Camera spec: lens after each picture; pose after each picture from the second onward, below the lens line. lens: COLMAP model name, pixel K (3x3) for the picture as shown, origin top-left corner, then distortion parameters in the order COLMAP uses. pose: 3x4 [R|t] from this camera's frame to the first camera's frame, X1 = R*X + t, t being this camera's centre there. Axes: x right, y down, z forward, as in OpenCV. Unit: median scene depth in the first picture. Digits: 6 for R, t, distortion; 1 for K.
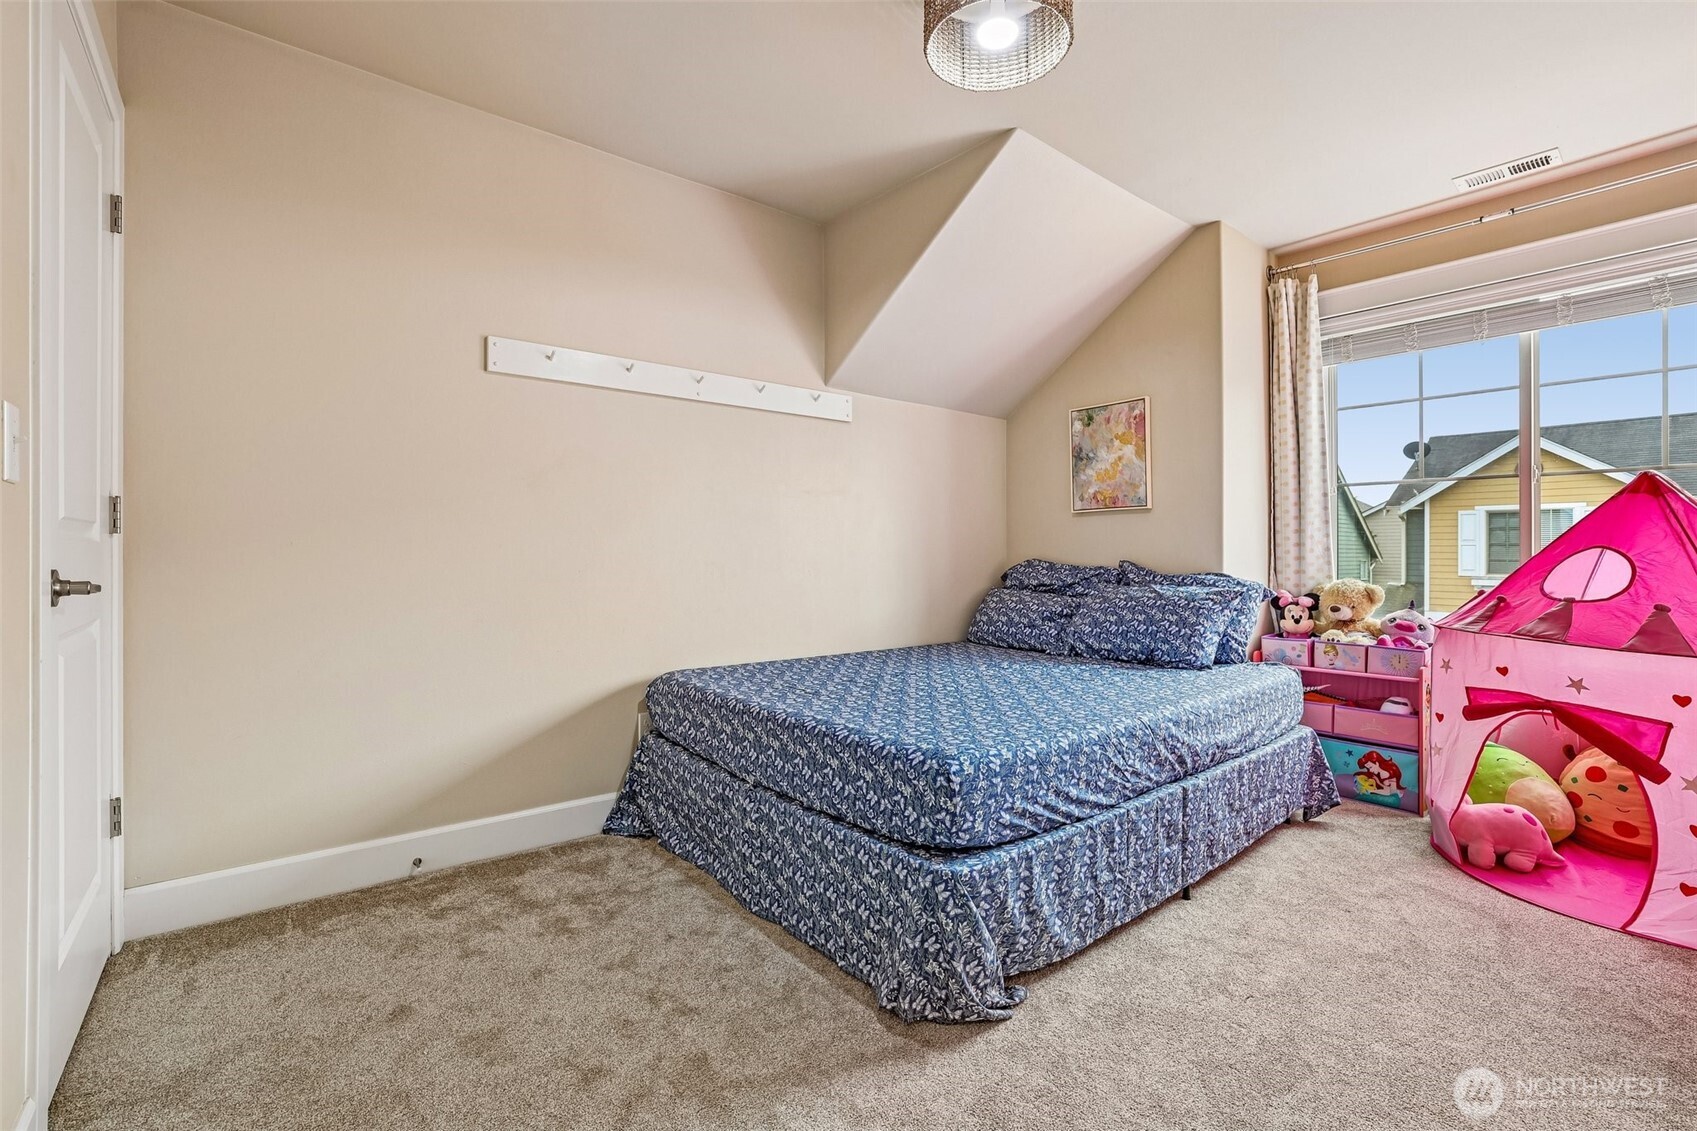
lens RADIAL K [[743.8, 0, 849.7], [0, 743.8, 548.0], [0, 0, 1]] dist [-0.026170, 0.000767]
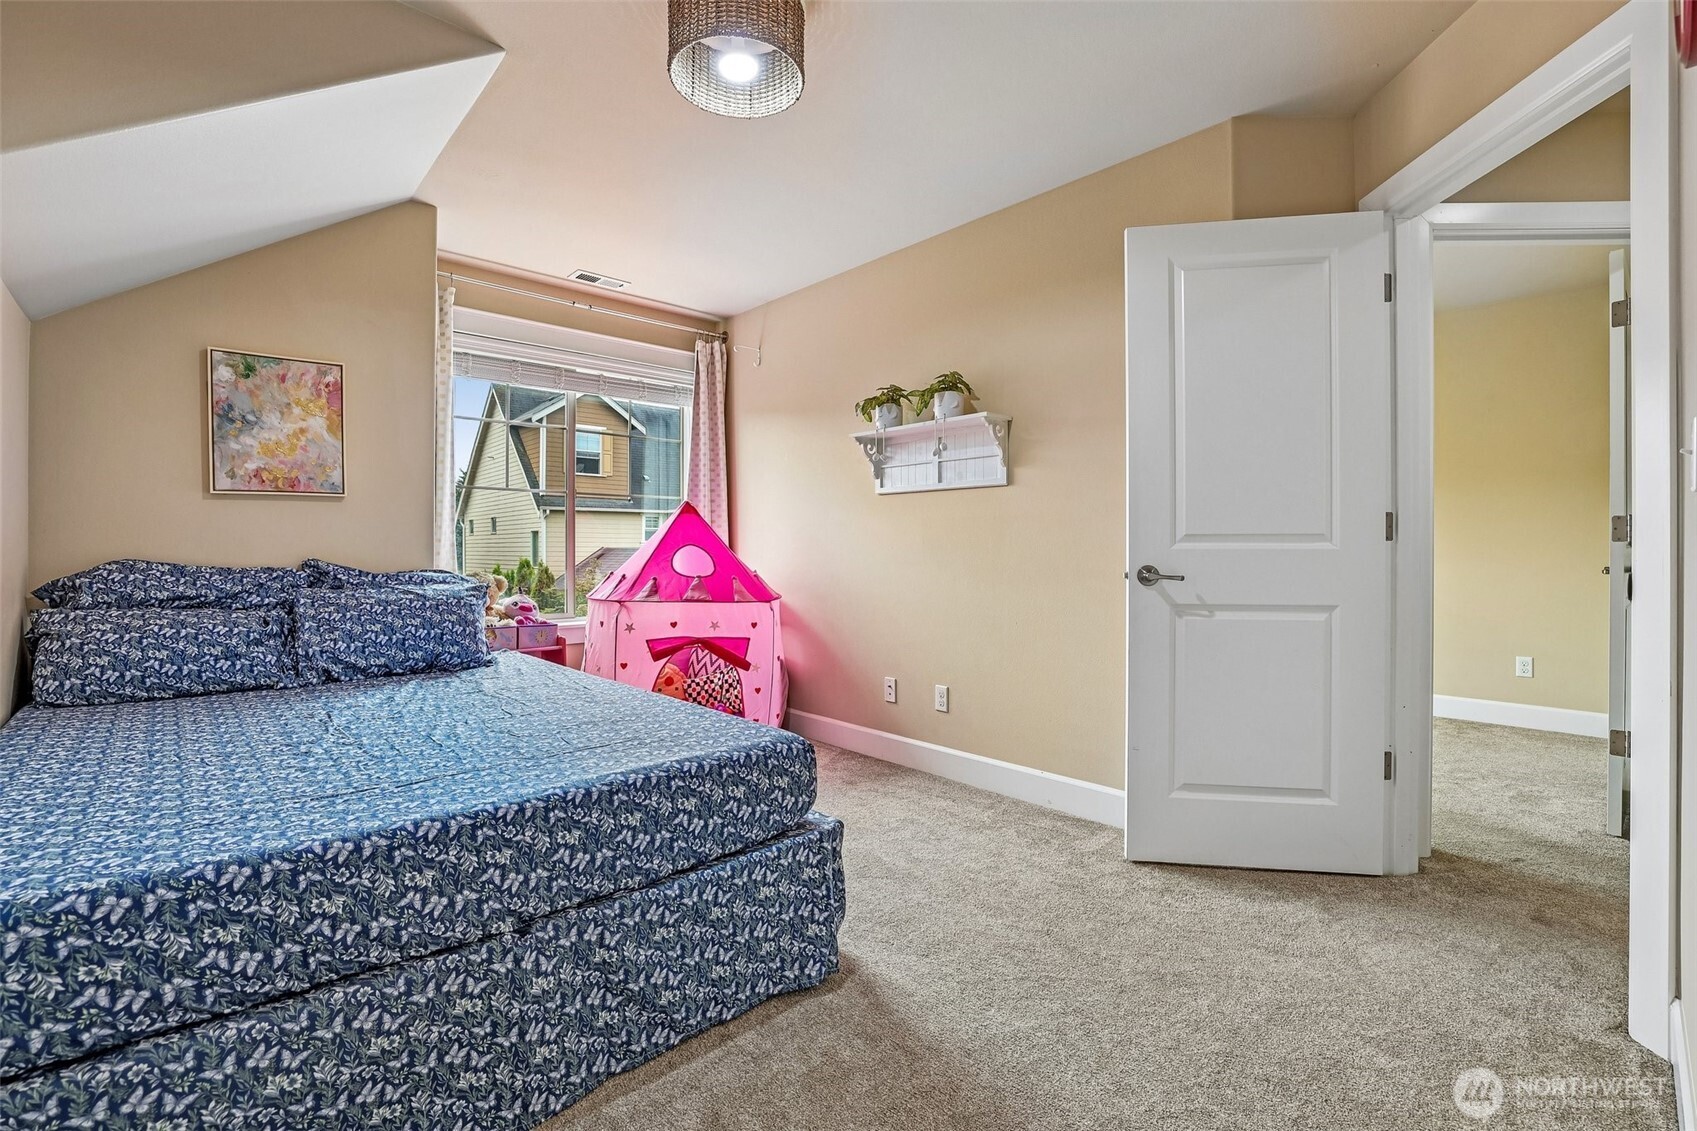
lens RADIAL K [[743.8, 0, 849.7], [0, 743.8, 548.0], [0, 0, 1]] dist [-0.026170, 0.000767]
pose [[-0.046287, -0.004035, 0.998920, -0.462567], [-0.006294, 0.999973, 0.003747, -0.001668], [-0.998908, -0.006114, -0.046311, 0.461883]]
